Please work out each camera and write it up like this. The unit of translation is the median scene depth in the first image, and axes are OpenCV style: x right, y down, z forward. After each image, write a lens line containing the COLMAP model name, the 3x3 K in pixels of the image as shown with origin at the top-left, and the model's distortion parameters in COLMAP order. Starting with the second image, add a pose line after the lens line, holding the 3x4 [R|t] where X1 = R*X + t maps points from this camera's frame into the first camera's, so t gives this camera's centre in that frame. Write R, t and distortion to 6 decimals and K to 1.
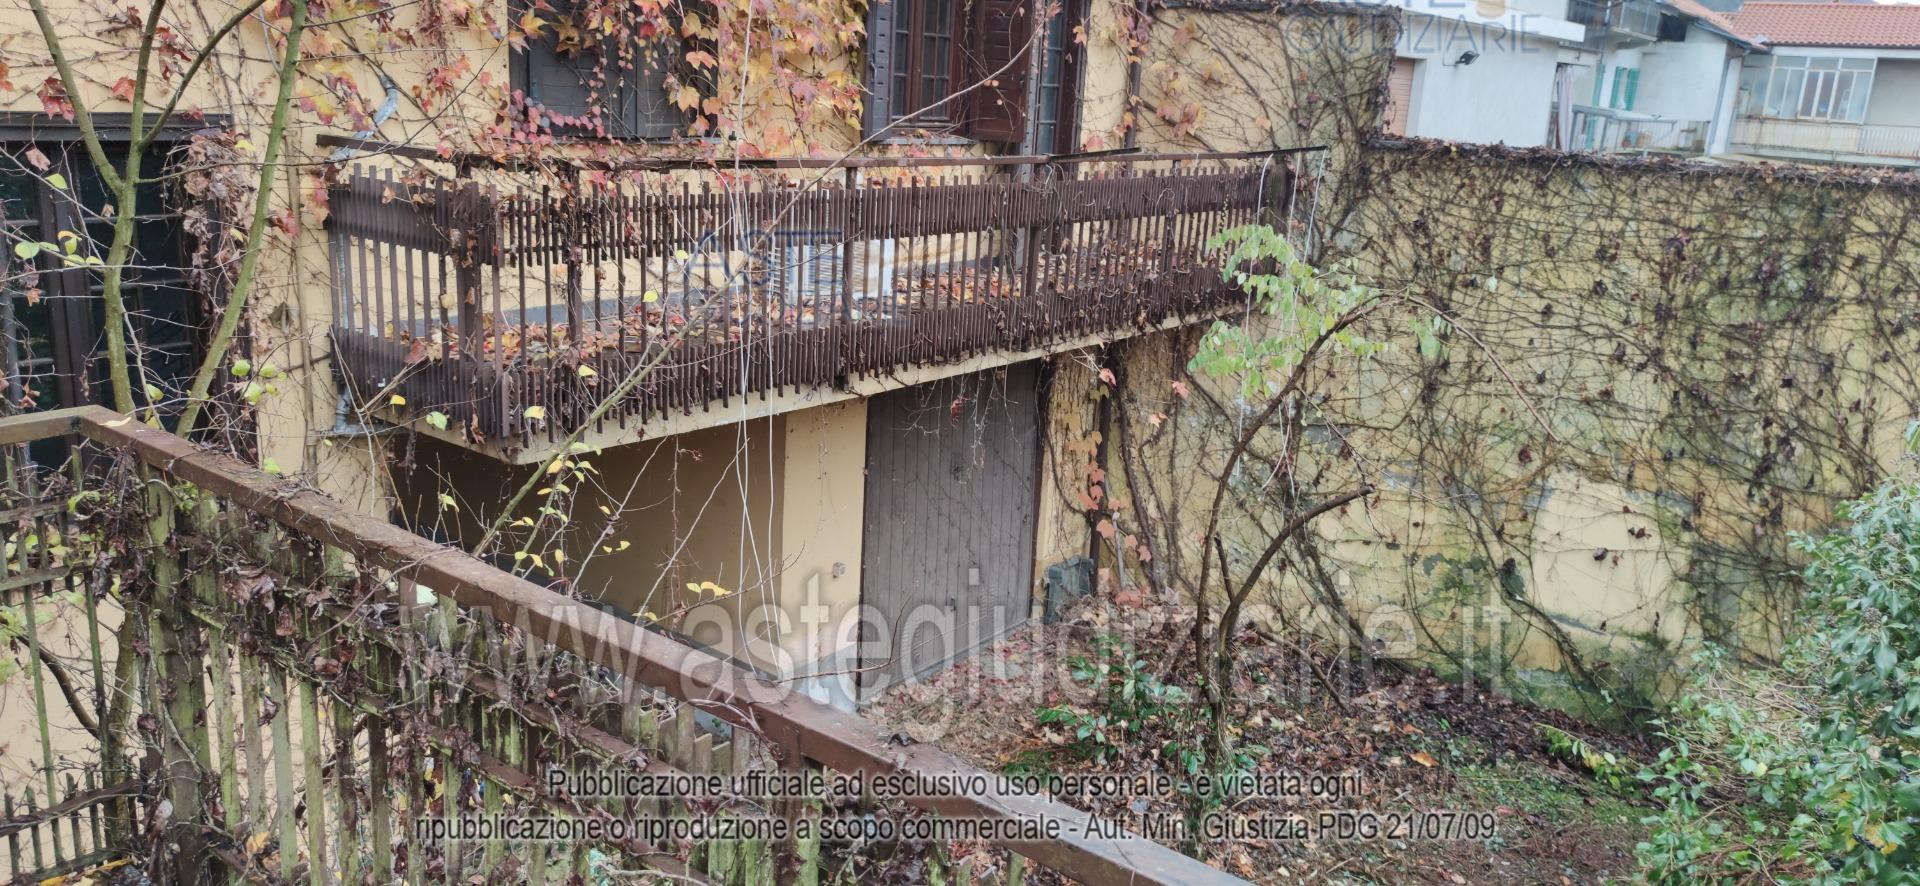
lens RADIAL K [[1389.1, 0, 954.6], [0, 1389.1, 441.9], [0, 0, 1]] dist [0.054475, -0.049101]
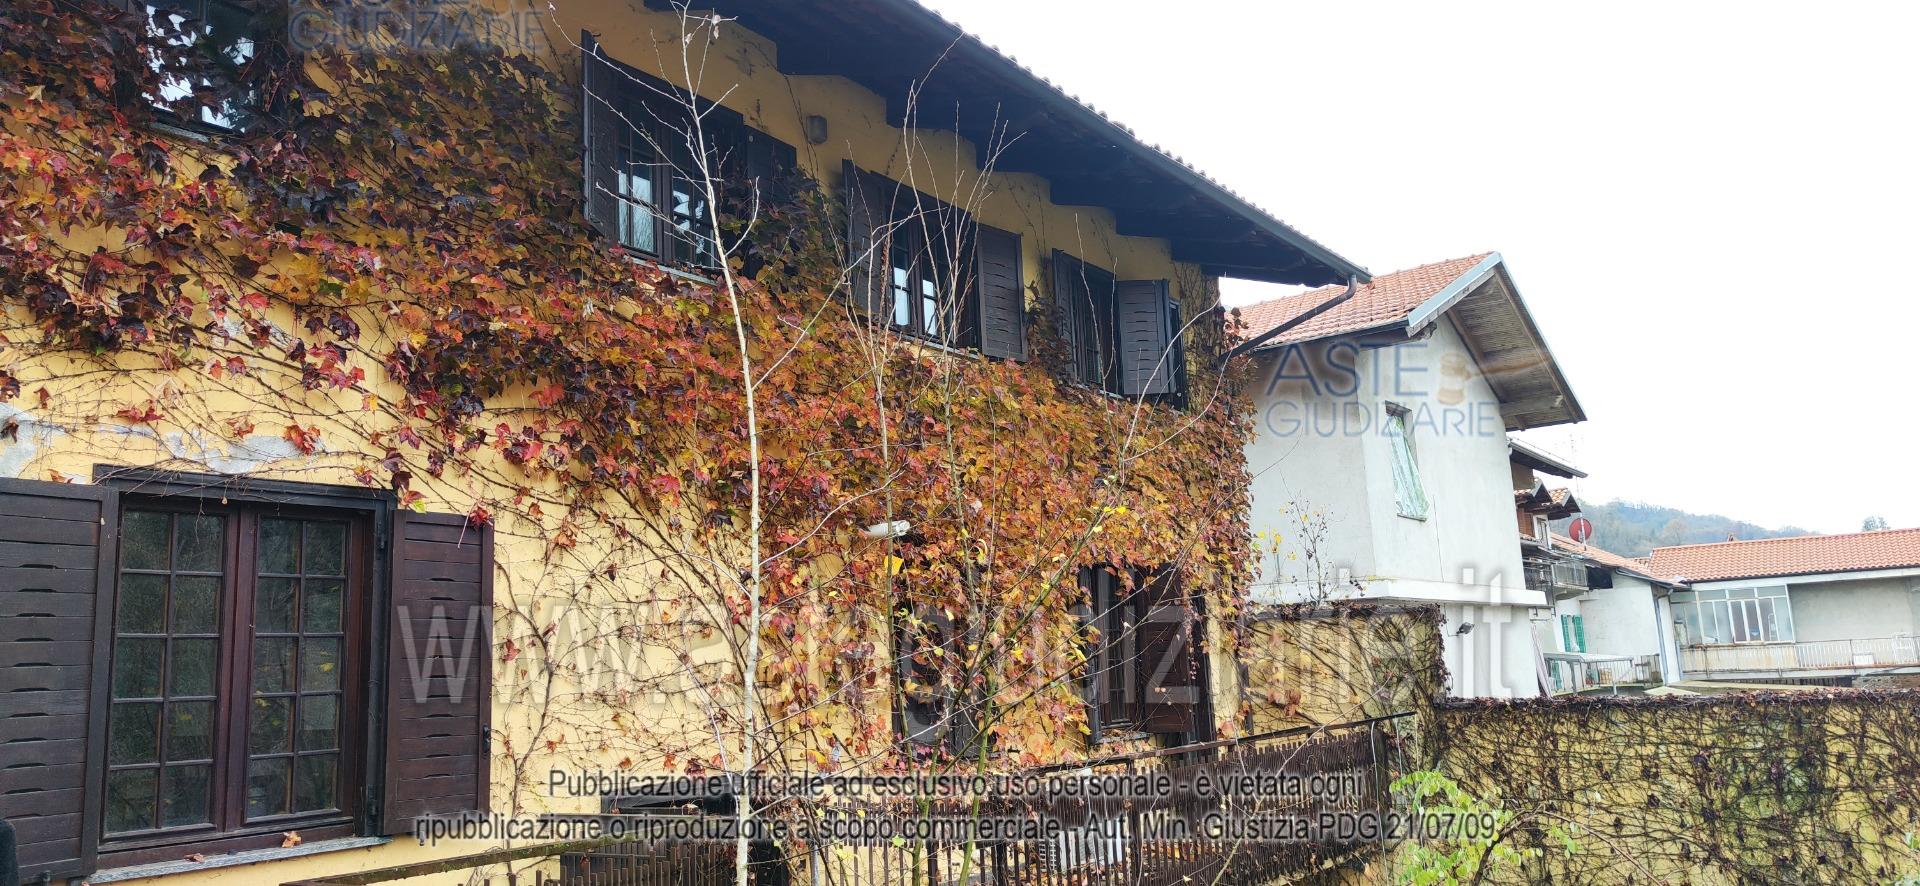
lens RADIAL K [[1389.1, 0, 963.1], [0, 1389.1, 439.1], [0, 0, 1]] dist [0.054475, -0.049101]
pose [[0.993836, -0.098368, 0.051132, -0.194804], [0.110713, 0.904604, -0.411625, 0.049408], [-0.005763, 0.414748, 0.909918, -0.292181]]
